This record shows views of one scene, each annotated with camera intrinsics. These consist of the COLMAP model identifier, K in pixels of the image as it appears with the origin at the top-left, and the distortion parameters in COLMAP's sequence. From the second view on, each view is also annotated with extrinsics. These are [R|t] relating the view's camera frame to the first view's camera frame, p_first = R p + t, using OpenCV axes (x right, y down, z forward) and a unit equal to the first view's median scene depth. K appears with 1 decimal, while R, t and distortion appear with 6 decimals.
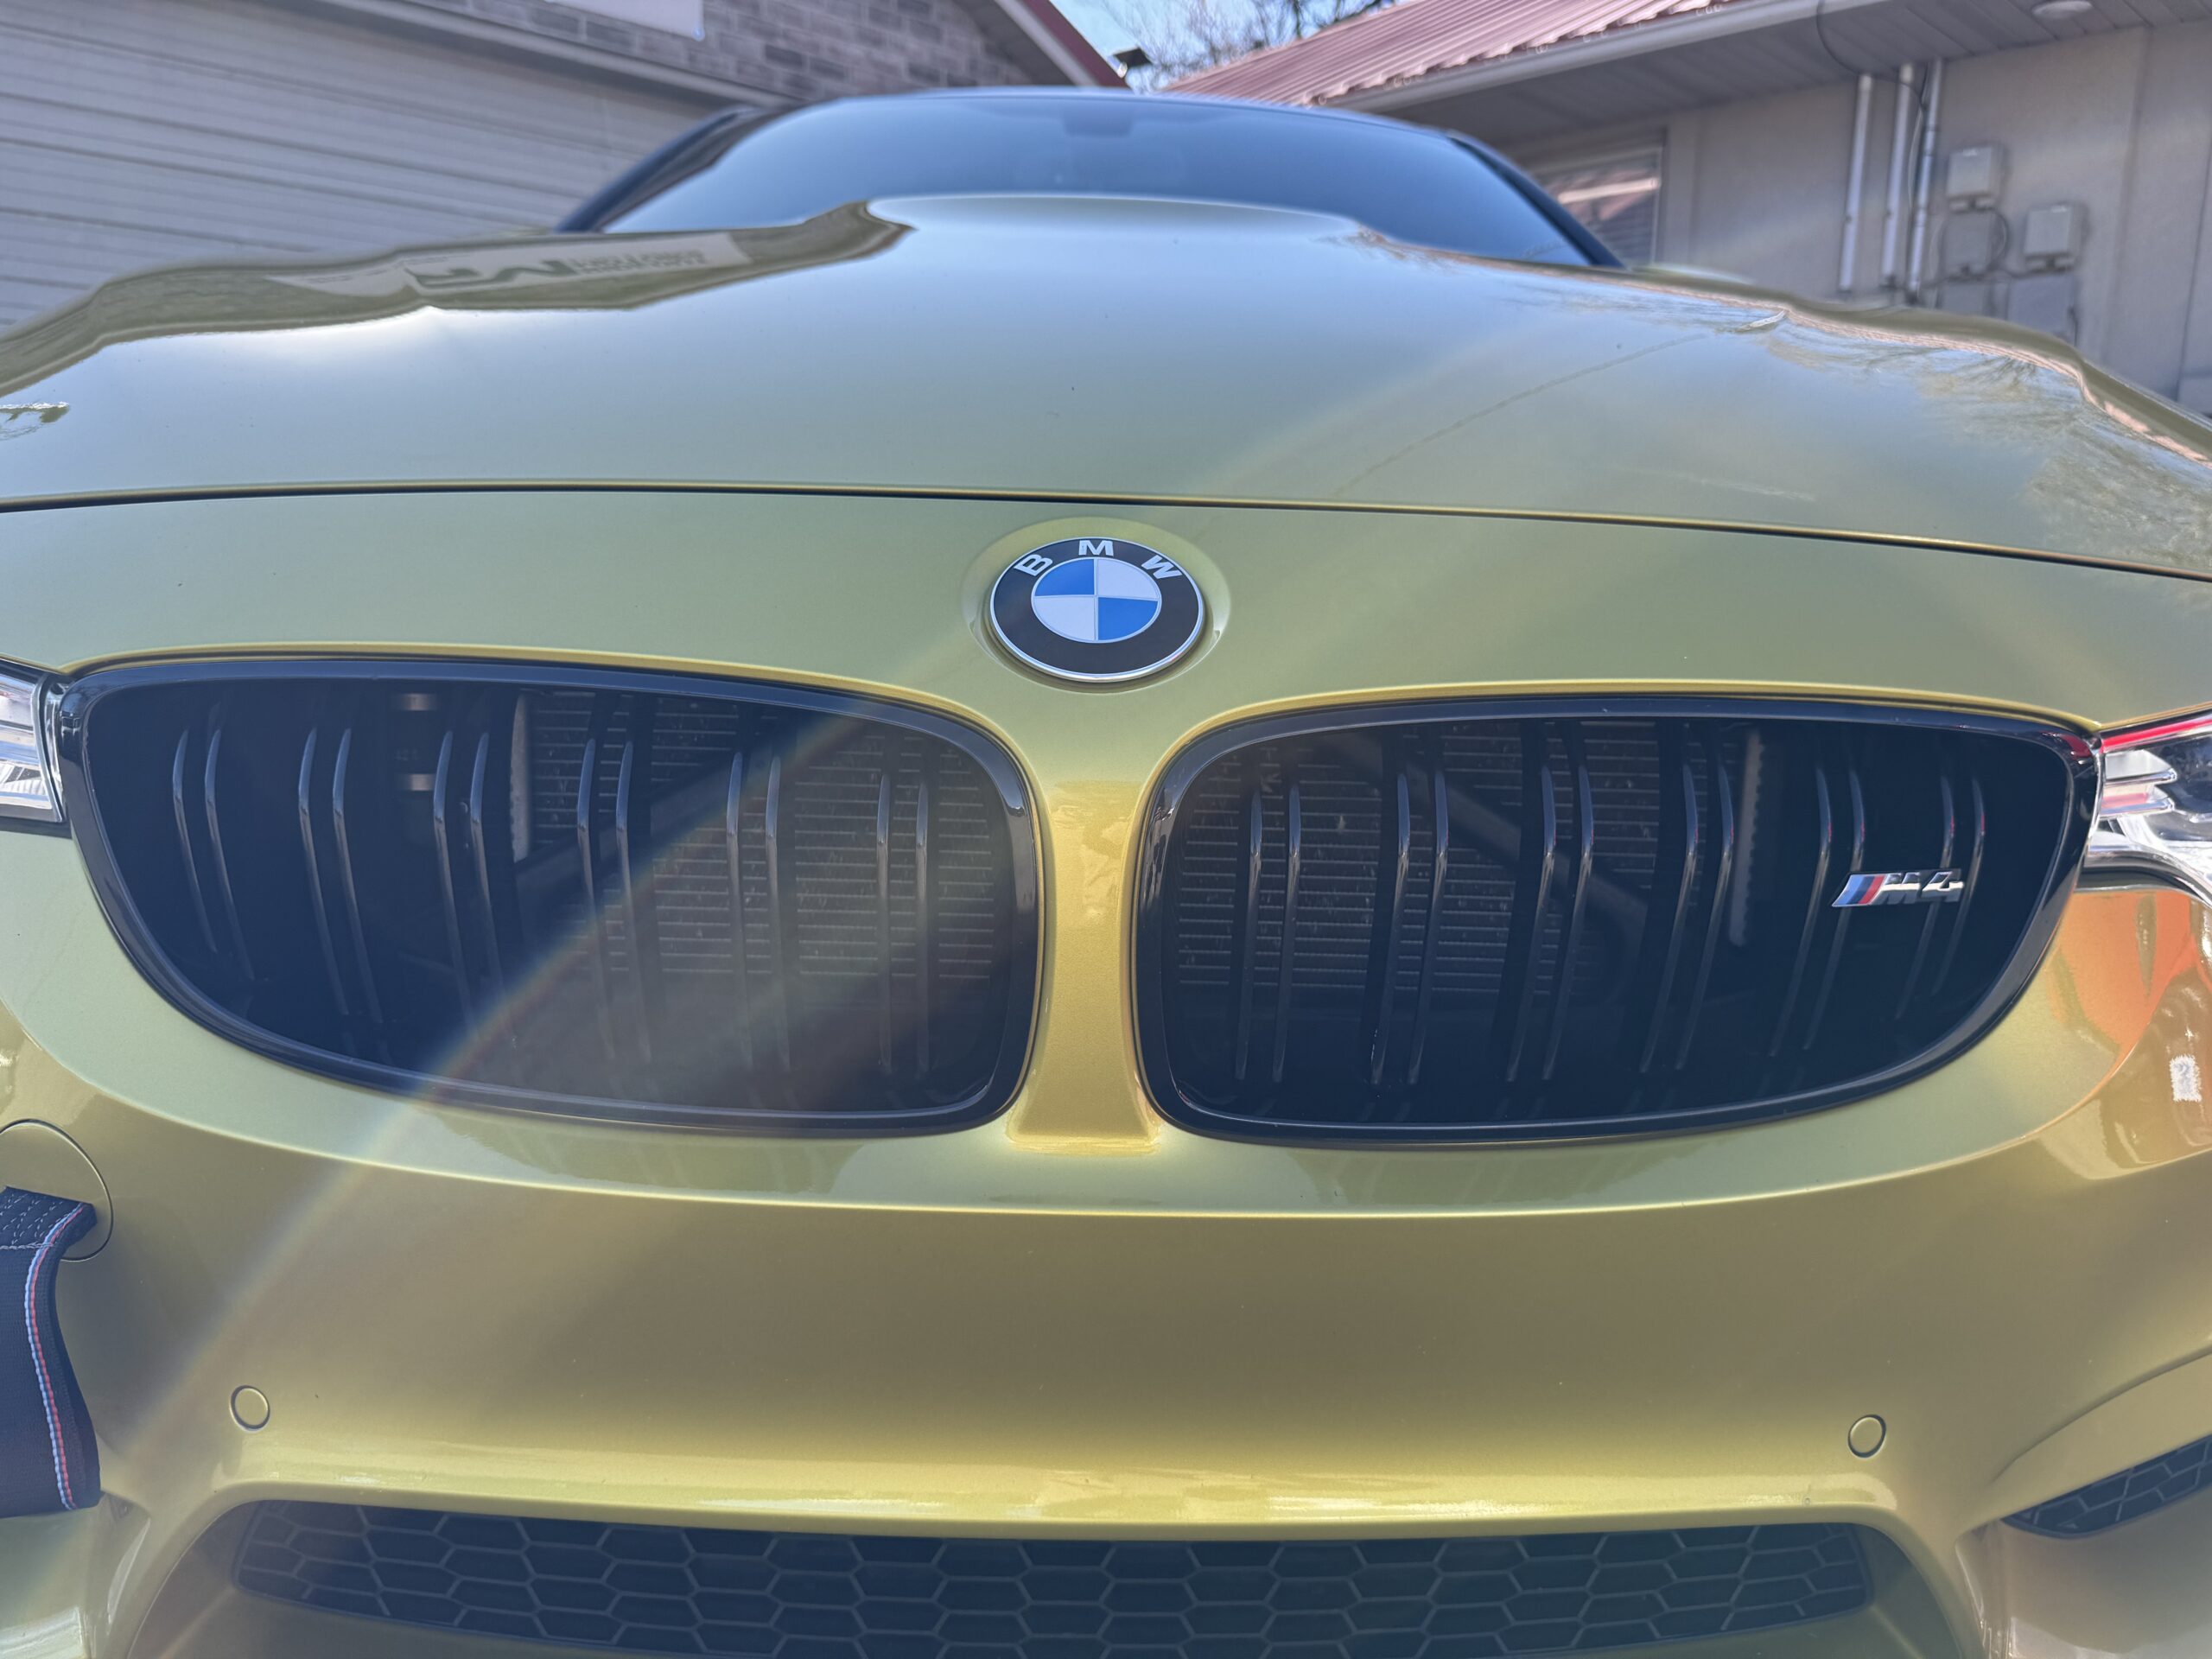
lens RADIAL K [[1509.8, 0, 1108.7], [0, 1509.8, 899.6], [0, 0, 1]] dist [-0.004527, -0.005796]
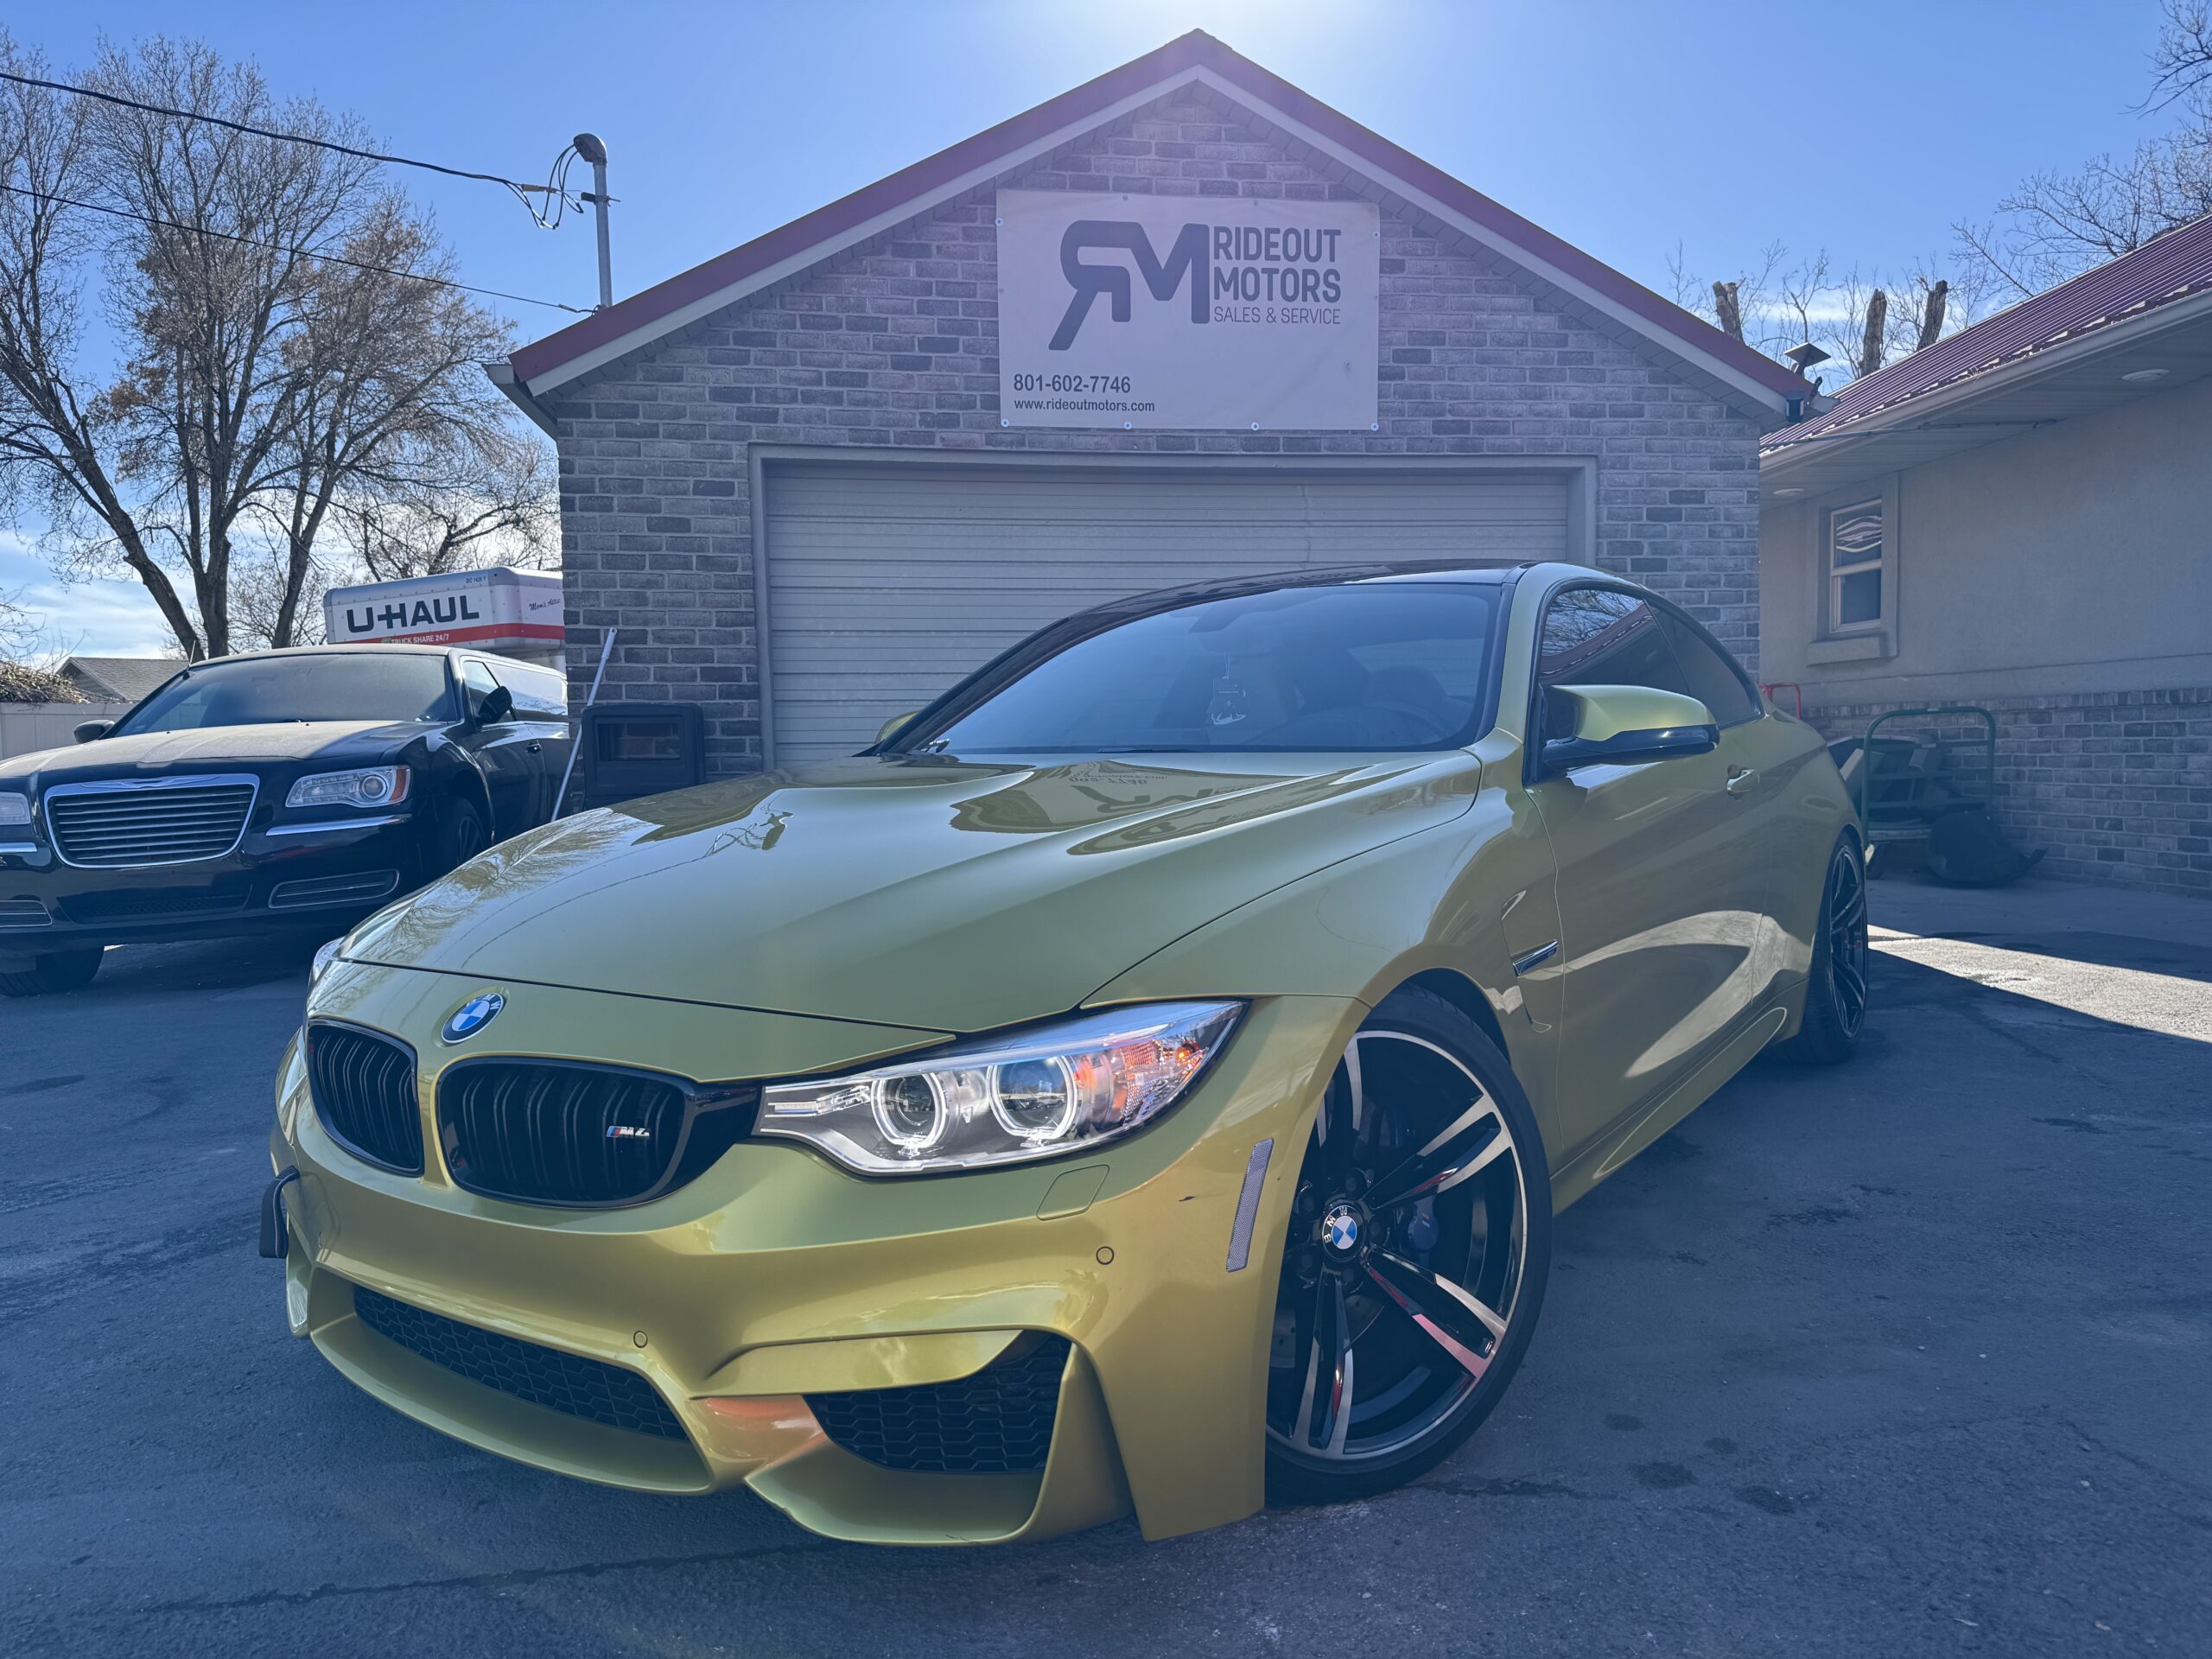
lens RADIAL K [[1509.8, 0, 1108.7], [0, 1509.8, 899.6], [0, 0, 1]] dist [-0.004527, -0.005796]
pose [[0.815233, 0.003034, -0.579125, 0.272175], [-0.089104, 0.988737, -0.120251, -0.016780], [0.572238, 0.149635, 0.806321, -0.076740]]
